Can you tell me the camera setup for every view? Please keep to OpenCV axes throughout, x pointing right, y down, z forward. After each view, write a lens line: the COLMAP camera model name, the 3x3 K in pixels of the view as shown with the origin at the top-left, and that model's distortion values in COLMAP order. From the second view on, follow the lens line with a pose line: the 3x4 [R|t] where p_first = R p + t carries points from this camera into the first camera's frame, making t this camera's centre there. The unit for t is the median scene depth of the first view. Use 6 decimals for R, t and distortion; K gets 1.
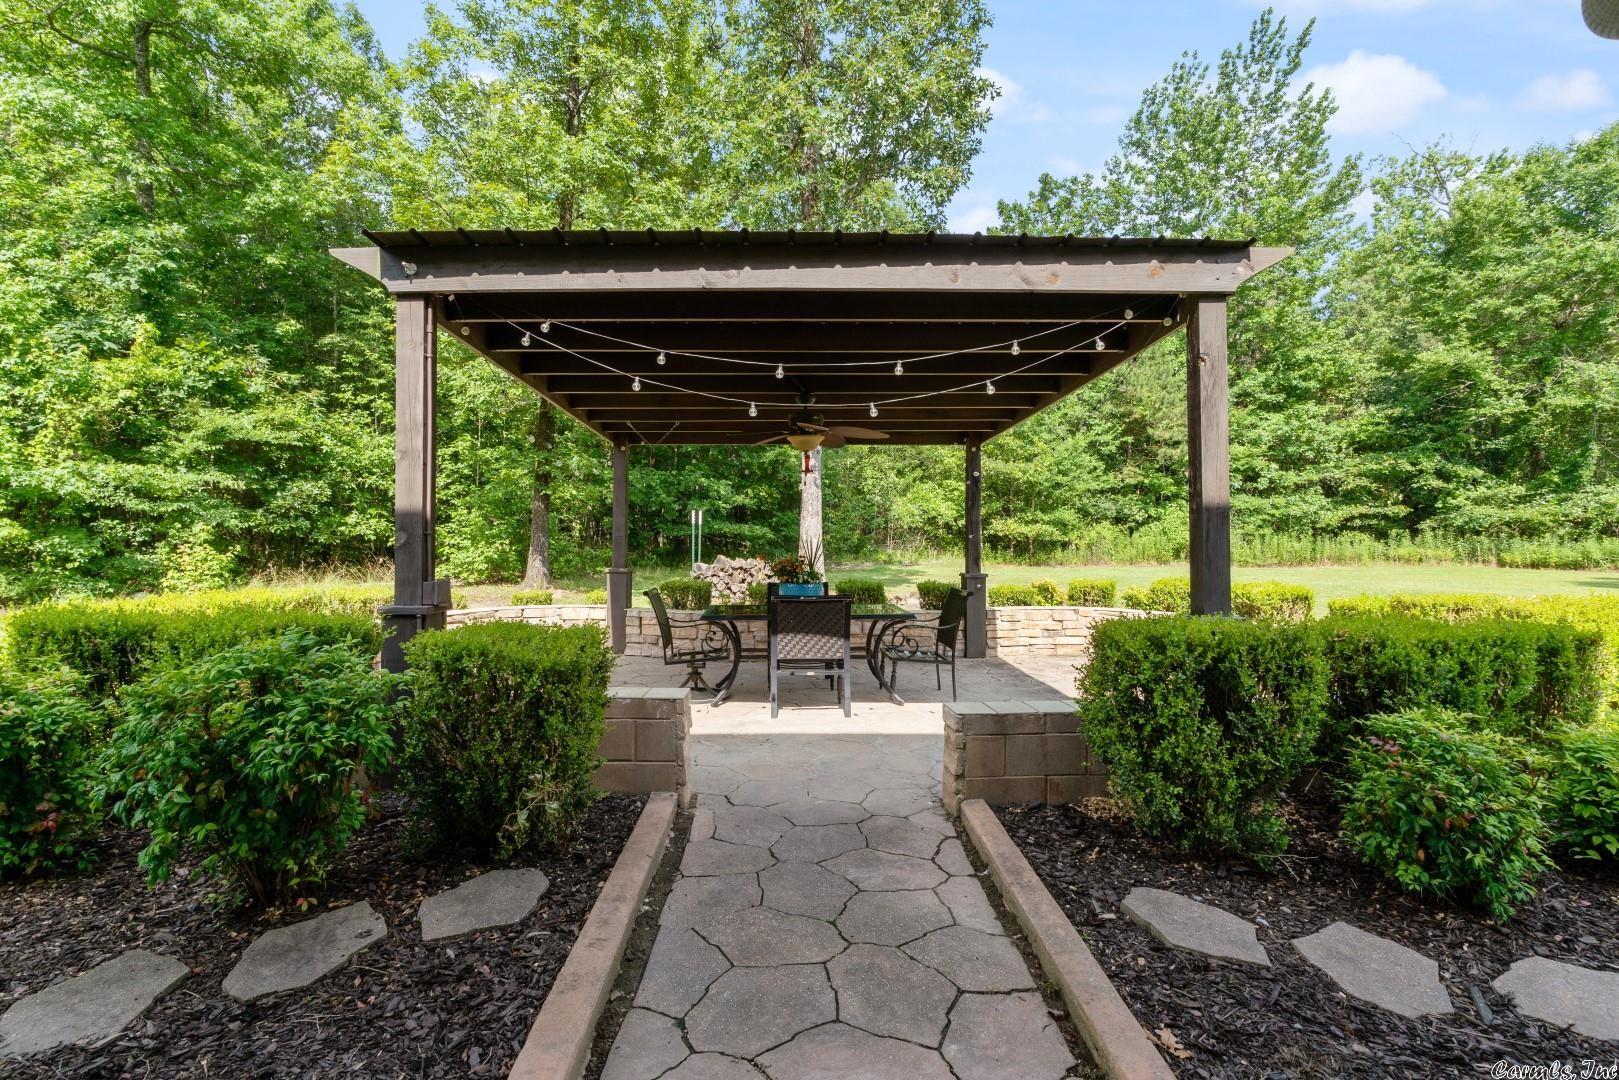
lens RADIAL K [[755.4, 0, 799.0], [0, 755.4, 535.8], [0, 0, 1]] dist [-0.008391, 0.000669]
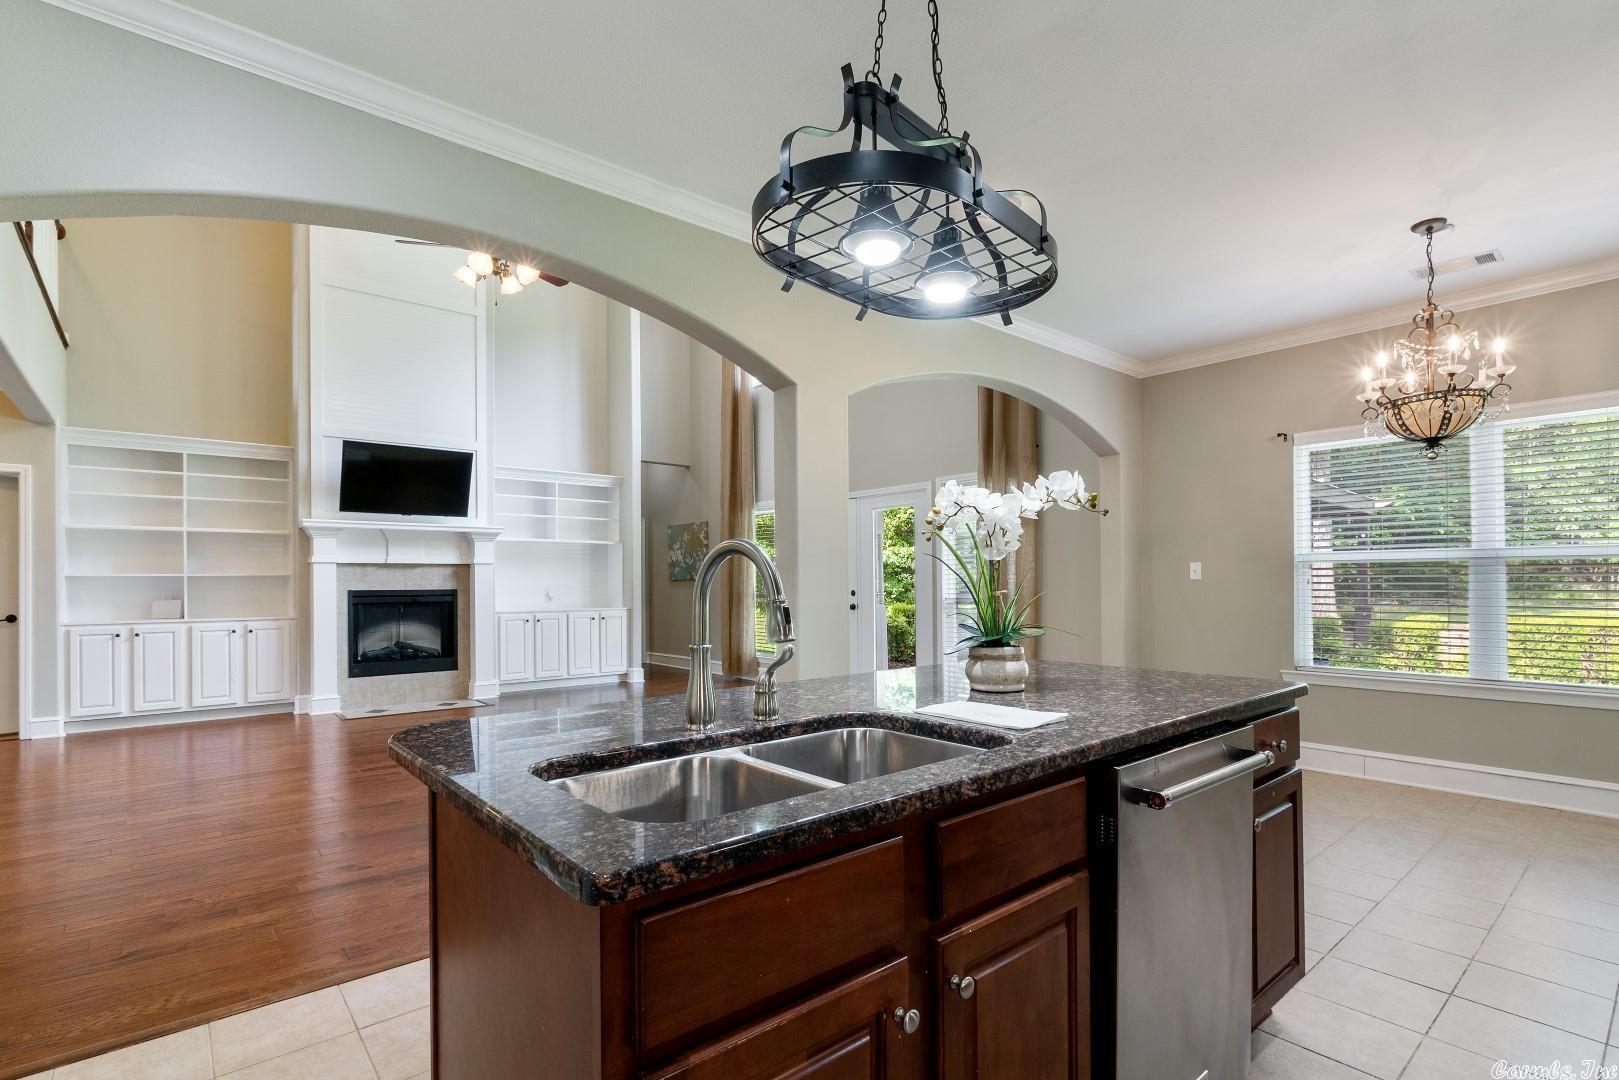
lens RADIAL K [[755.4, 0, 776.1], [0, 755.4, 577.7], [0, 0, 1]] dist [-0.008391, 0.000669]
pose [[0.616098, -0.010987, -0.787593, 0.461932], [0.015820, 0.999874, -0.001573, -0.011840], [0.787511, -0.011491, 0.616194, -0.519902]]
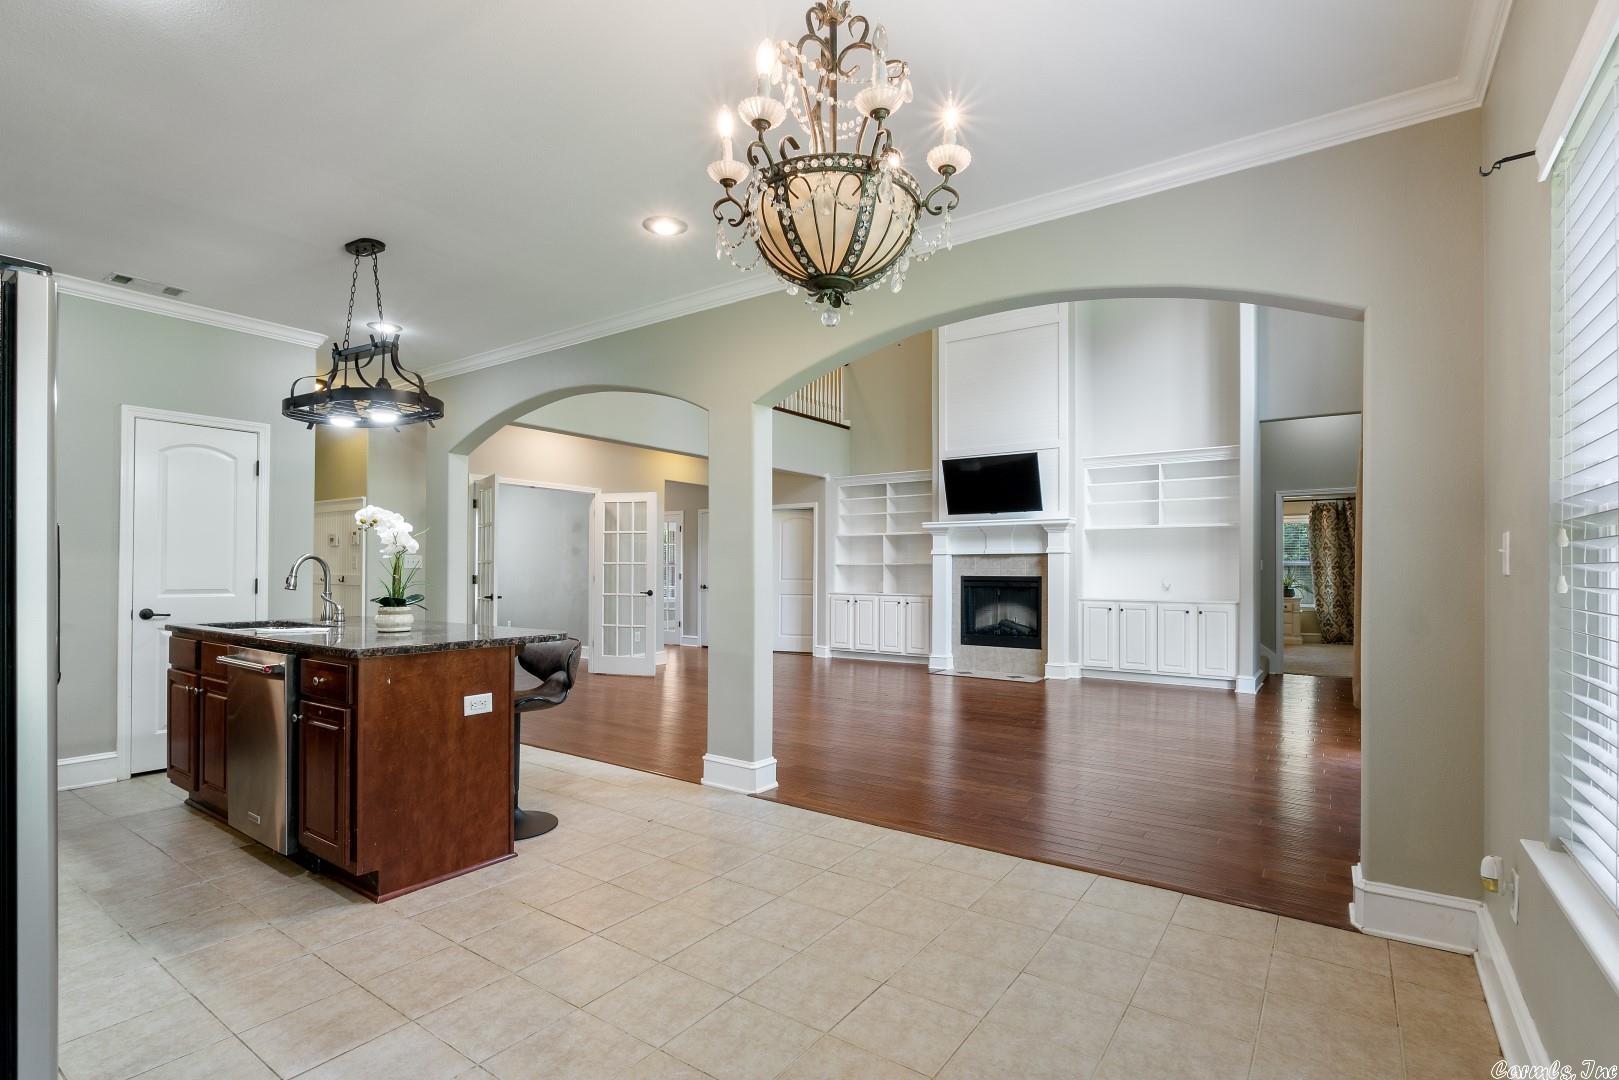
lens RADIAL K [[755.4, 0, 803.8], [0, 755.4, 556.7], [0, 0, 1]] dist [-0.008391, 0.000669]
pose [[-0.583371, -0.019363, -0.811975, 0.502791], [0.003429, 0.999648, -0.026302, -0.008052], [0.812199, -0.018128, -0.583099, -0.113383]]
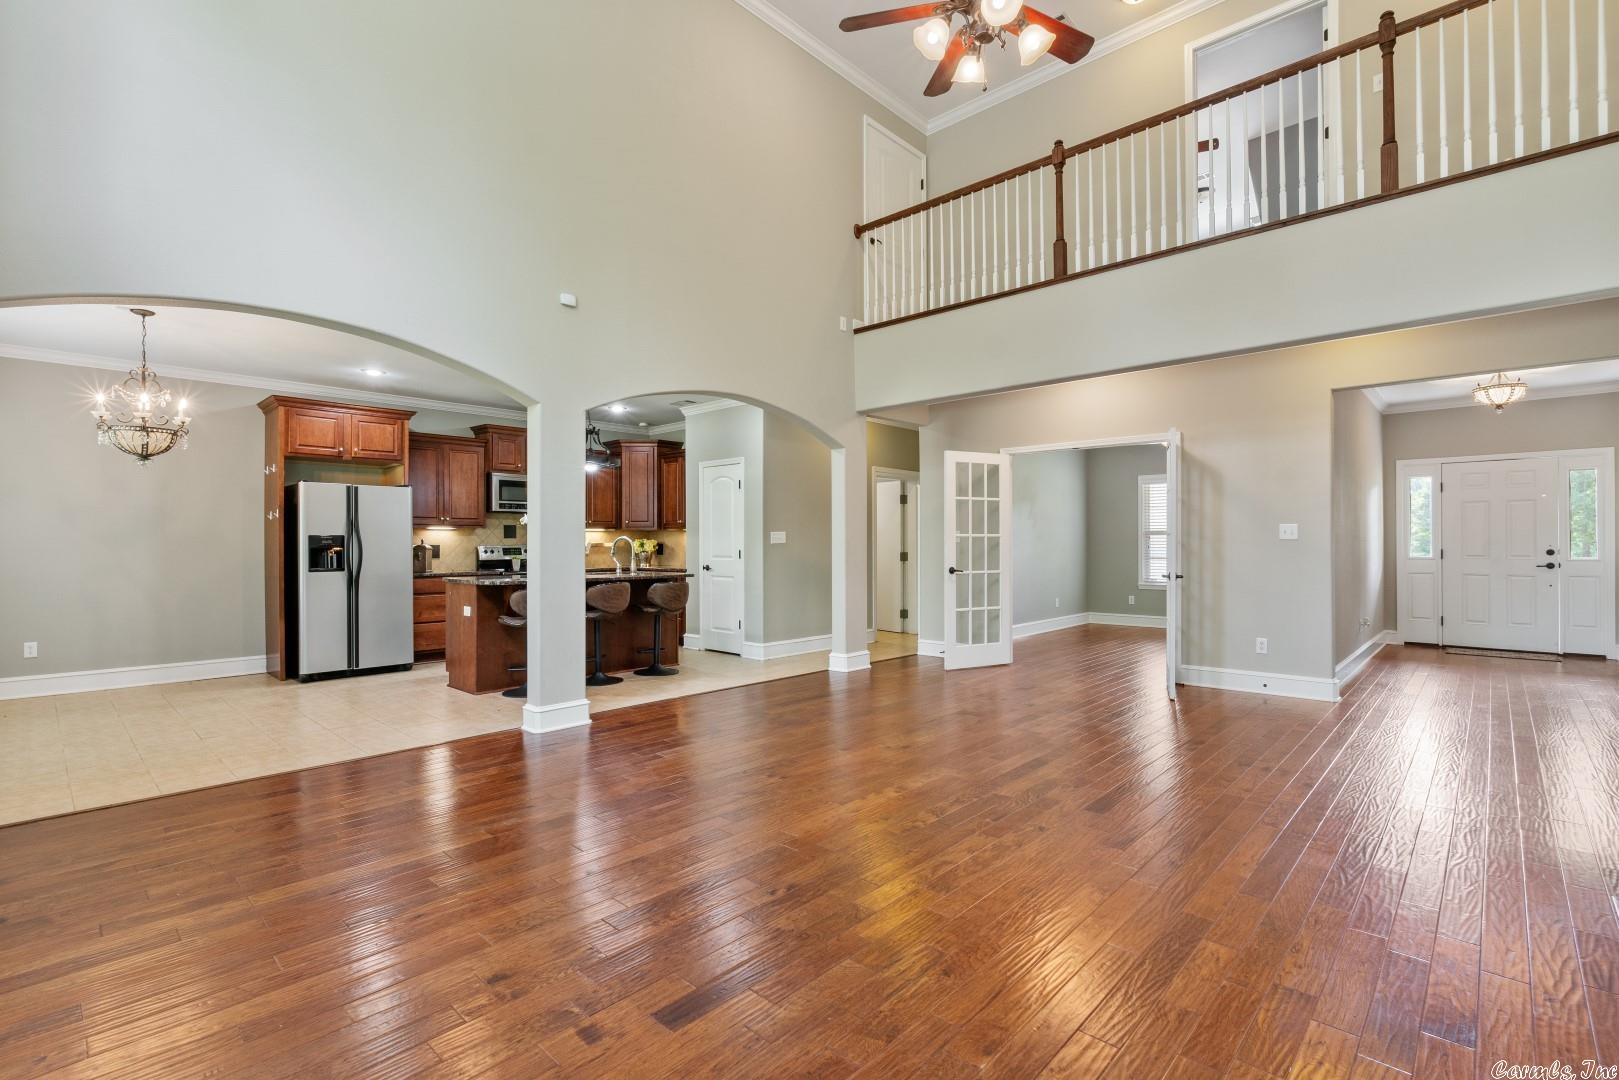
lens RADIAL K [[755.4, 0, 796.4], [0, 755.4, 543.5], [0, 0, 1]] dist [-0.008391, 0.000669]
pose [[-0.723933, -0.001454, 0.689869, -0.124966], [-0.006384, 0.999969, -0.004591, -0.010404], [-0.689841, -0.007728, -0.723919, -0.126456]]
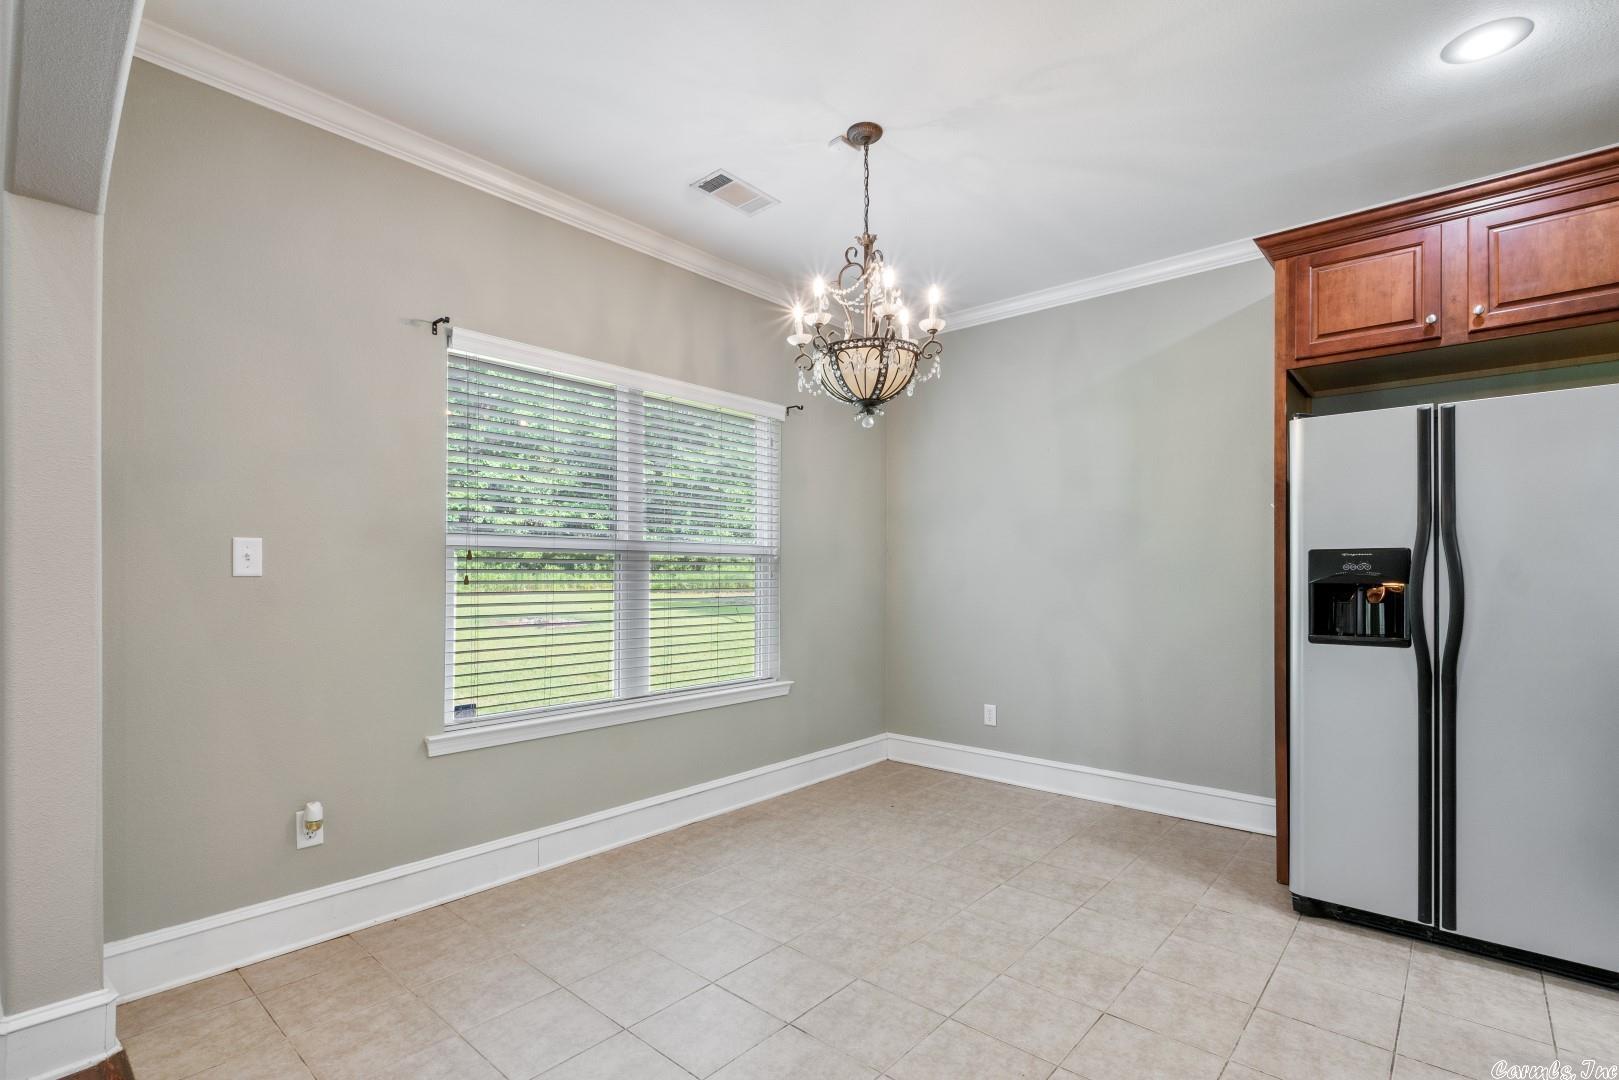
lens RADIAL K [[755.4, 0, 798.2], [0, 755.4, 569.3], [0, 0, 1]] dist [-0.008391, 0.000669]
pose [[0.674302, 0.005676, 0.738434, 0.233327], [-0.009243, 0.999957, 0.000755, -0.009827], [-0.738398, -0.007335, 0.674326, -0.308651]]
